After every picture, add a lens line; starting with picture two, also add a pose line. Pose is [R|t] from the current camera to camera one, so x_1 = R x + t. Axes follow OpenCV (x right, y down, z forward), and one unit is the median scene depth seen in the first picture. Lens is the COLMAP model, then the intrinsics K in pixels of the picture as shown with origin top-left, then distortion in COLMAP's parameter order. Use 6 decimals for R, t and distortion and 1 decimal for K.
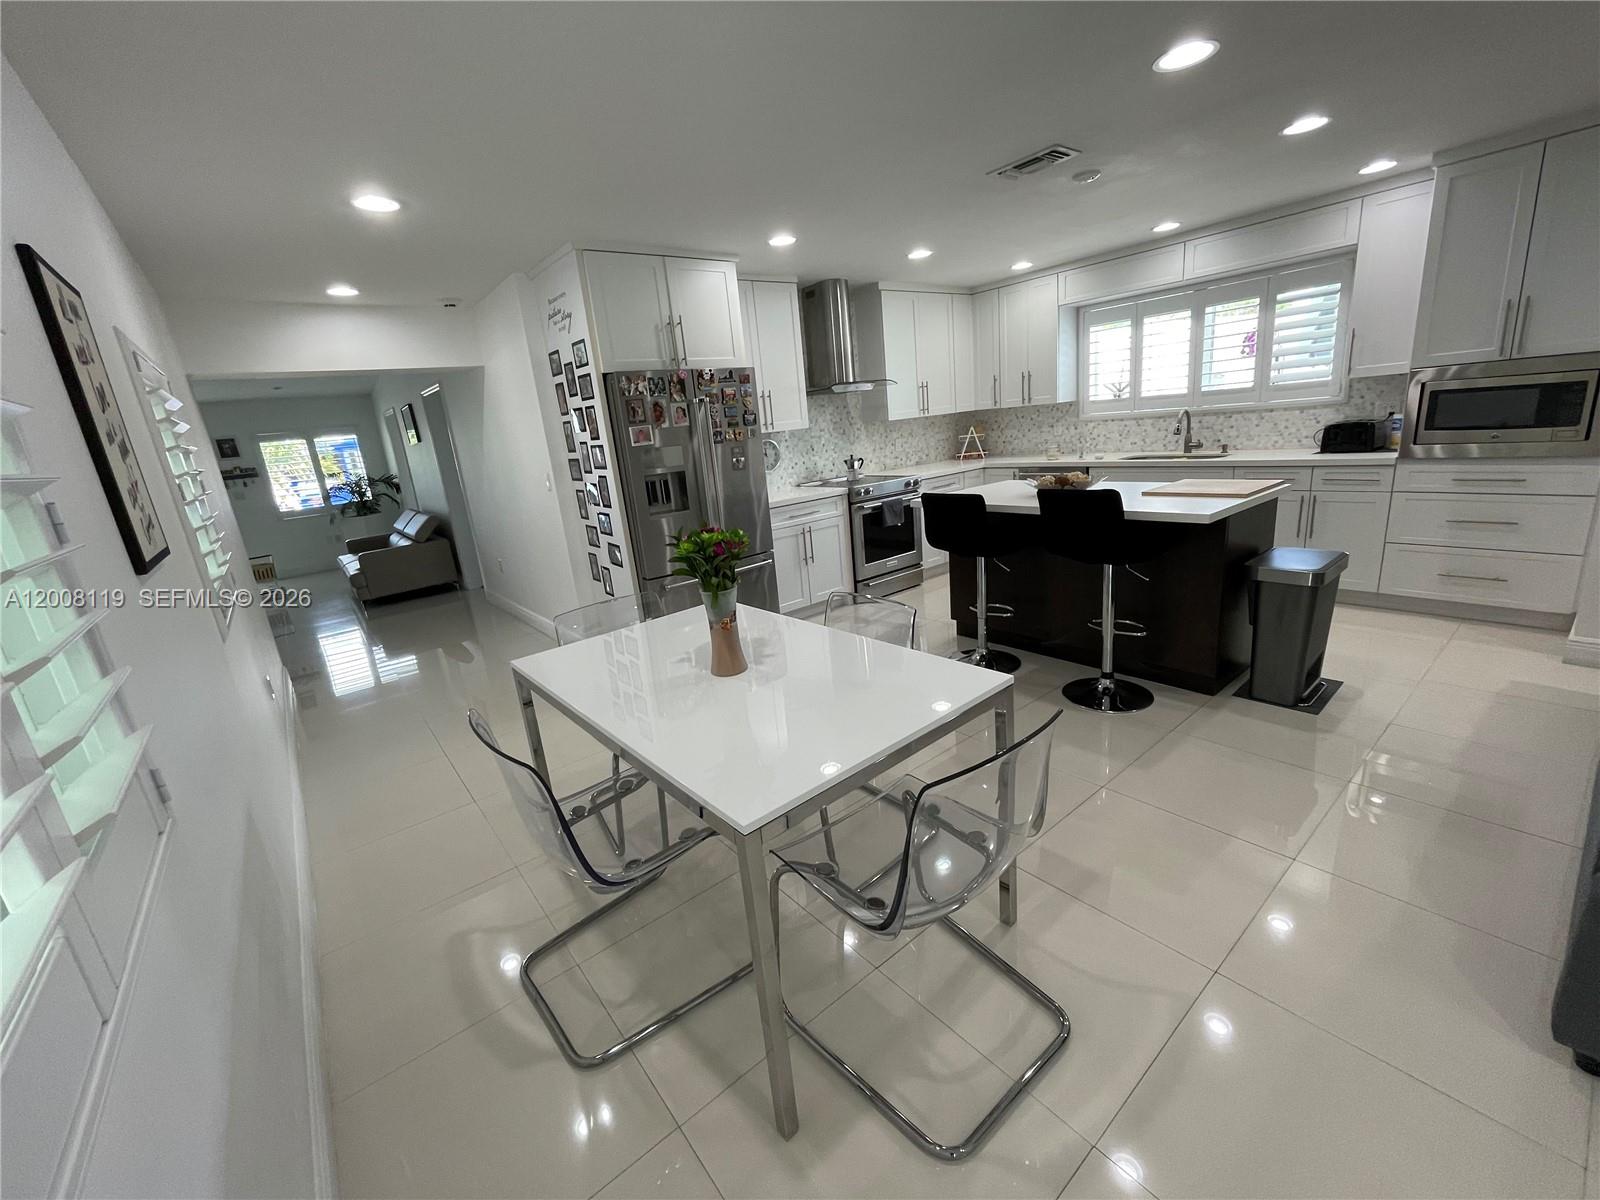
lens RADIAL K [[649.0, 0, 801.6], [0, 649.0, 594.8], [0, 0, 1]] dist [-0.005323, 0.001786]
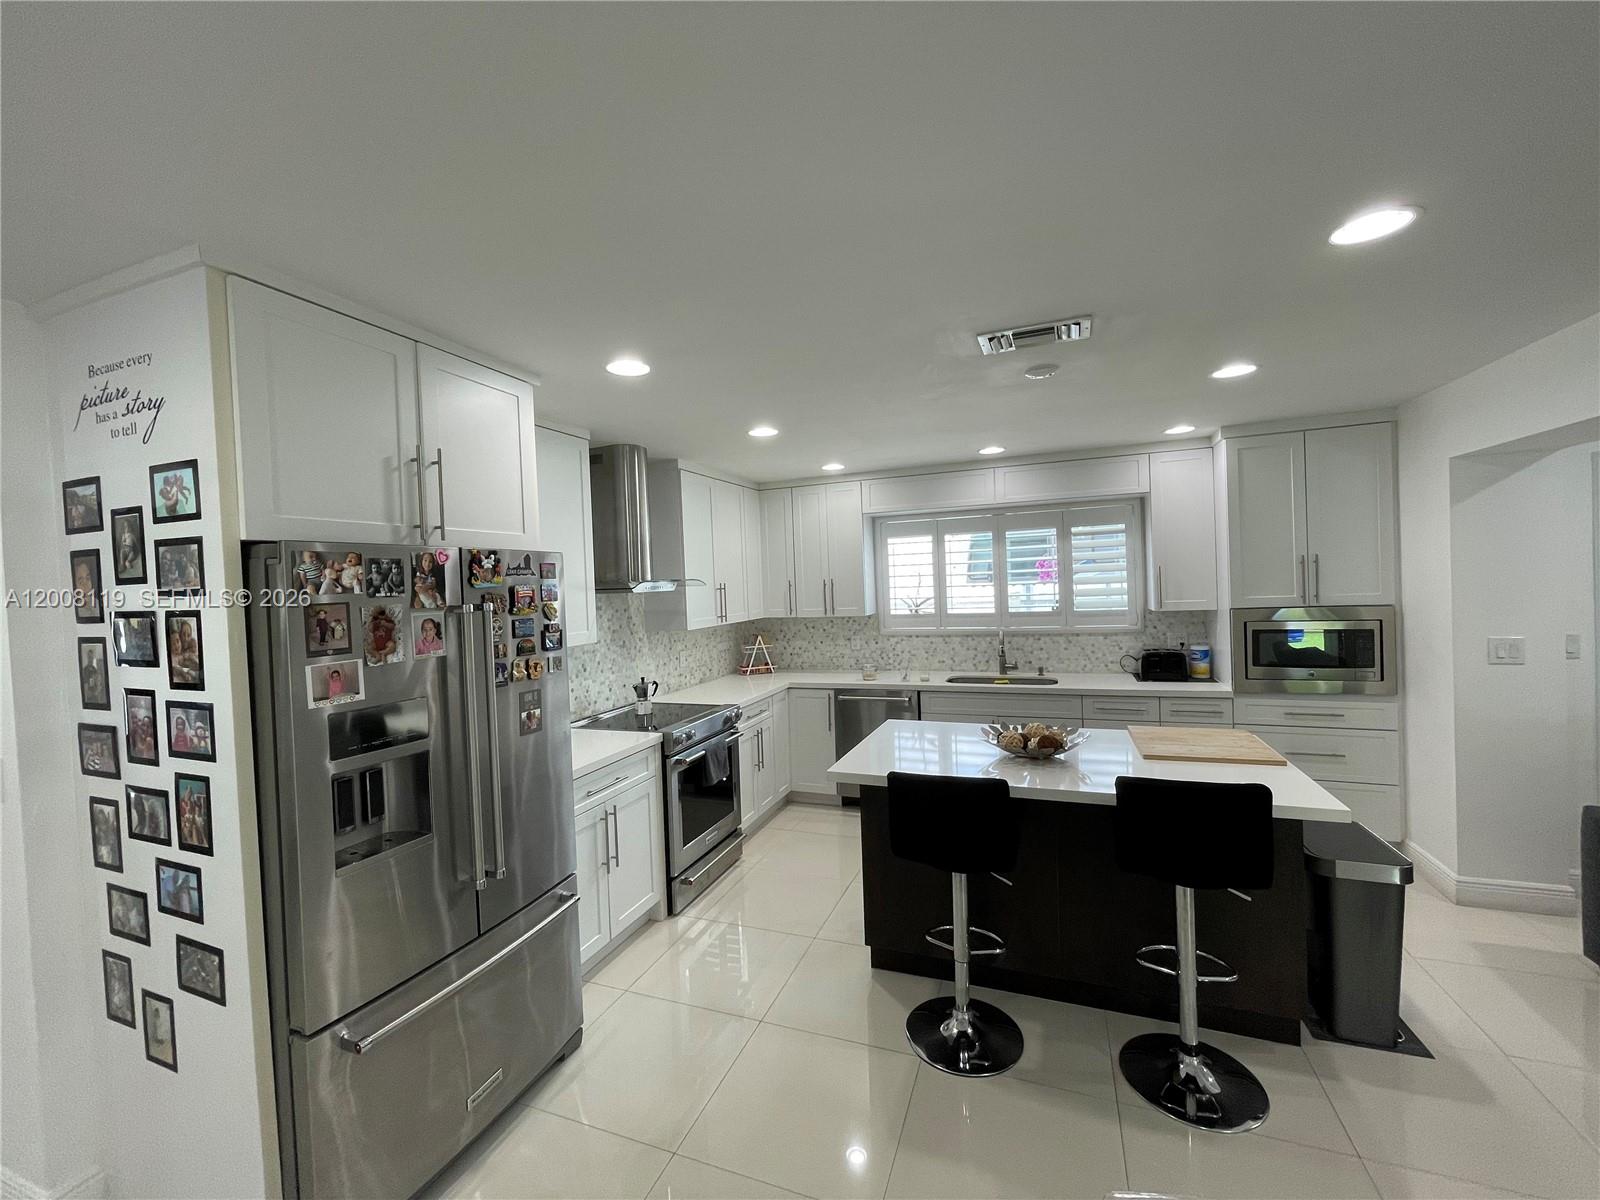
lens RADIAL K [[649.0, 0, 800.3], [0, 649.0, 596.0], [0, 0, 1]] dist [-0.005323, 0.001786]
pose [[0.865253, 0.051948, 0.498637, -0.159178], [0.087459, 0.963725, -0.252162, -0.133514], [-0.493648, 0.261794, 0.829322, 0.380121]]
